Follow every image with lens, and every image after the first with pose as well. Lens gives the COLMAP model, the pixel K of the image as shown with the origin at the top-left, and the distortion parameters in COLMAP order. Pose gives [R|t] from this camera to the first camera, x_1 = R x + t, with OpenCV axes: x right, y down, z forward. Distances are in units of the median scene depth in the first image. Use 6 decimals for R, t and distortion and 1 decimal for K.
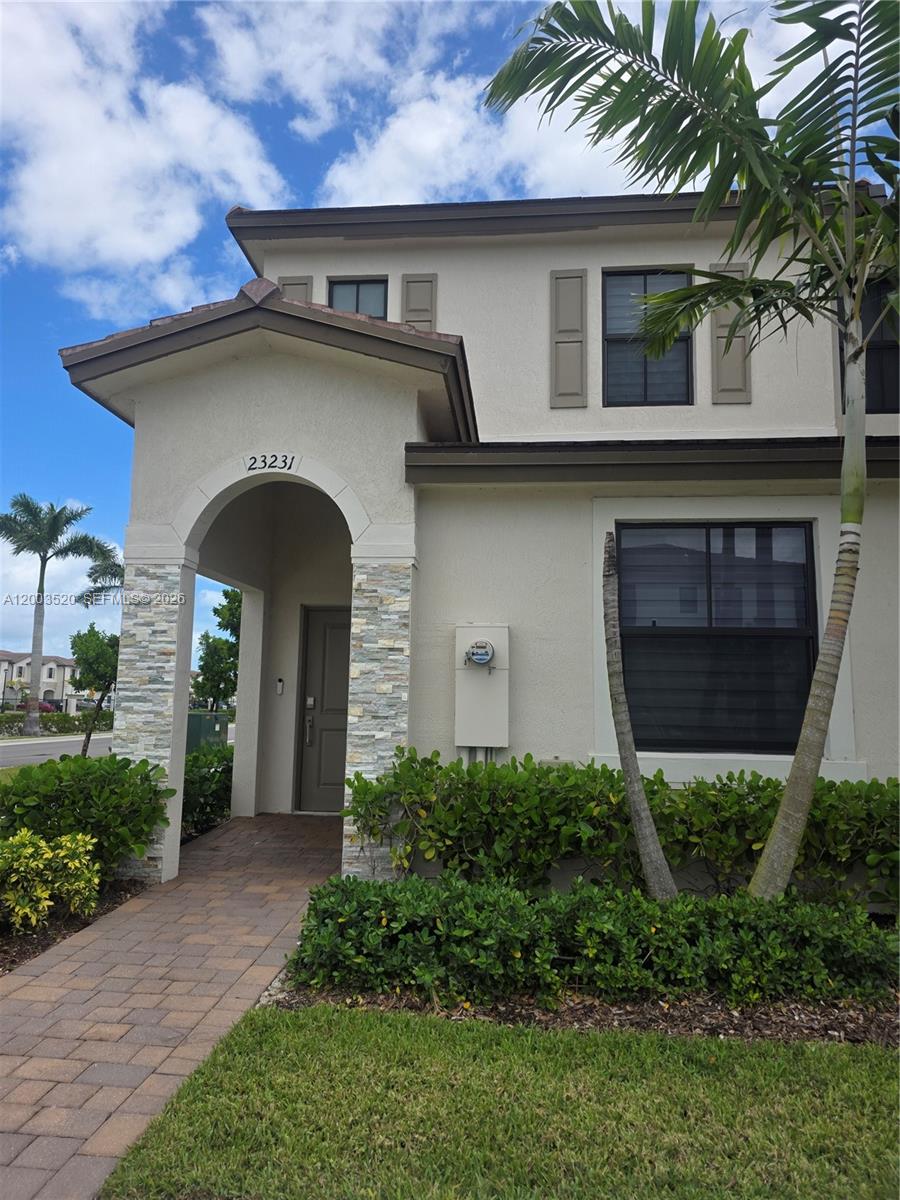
lens RADIAL K [[811.6, 0, 431.4], [0, 811.6, 585.0], [0, 0, 1]] dist [0.055073, -0.056437]
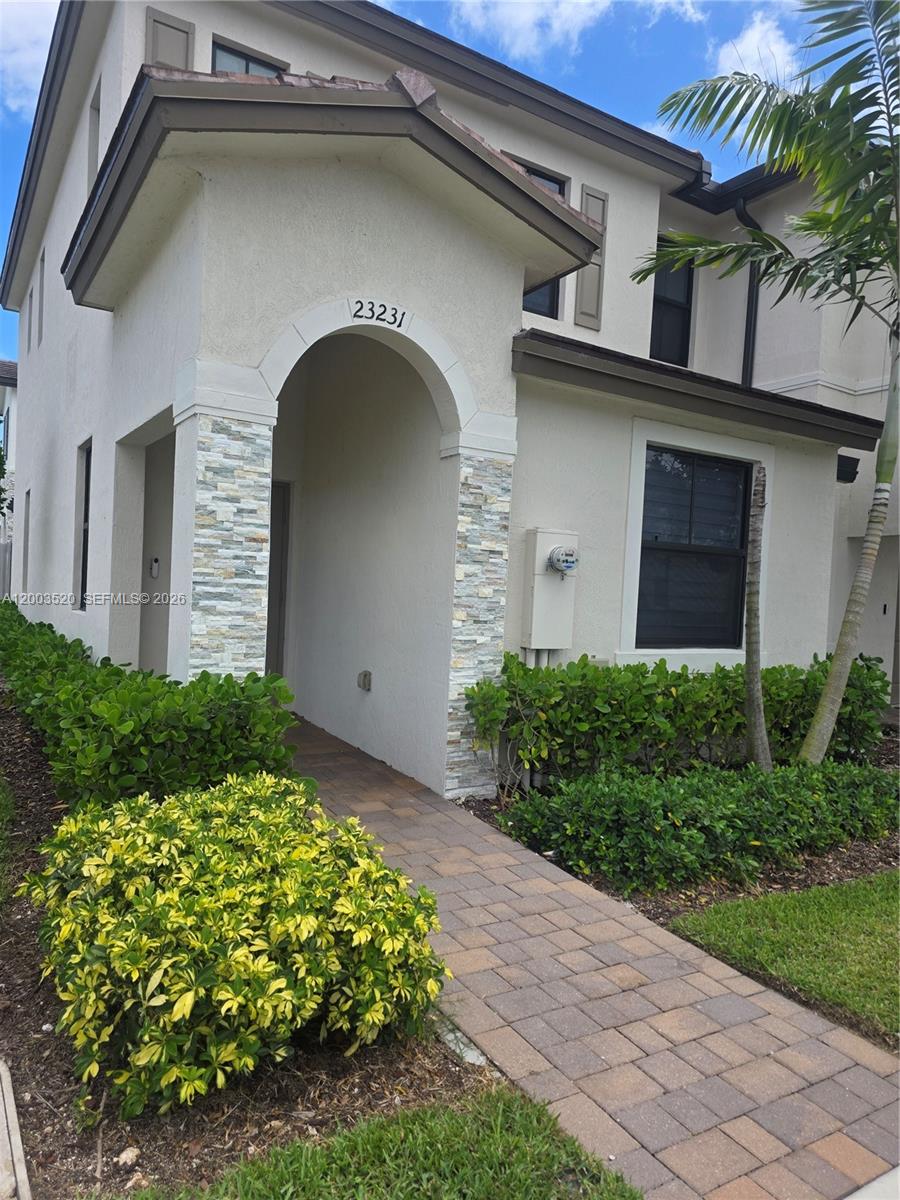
lens RADIAL K [[811.6, 0, 449.1], [0, 811.6, 604.4], [0, 0, 1]] dist [0.055073, -0.056437]
pose [[0.795431, 0.012044, 0.605925, -0.655945], [-0.126605, 0.981045, 0.146702, 0.006835], [-0.592673, -0.193404, 0.781878, 0.270115]]
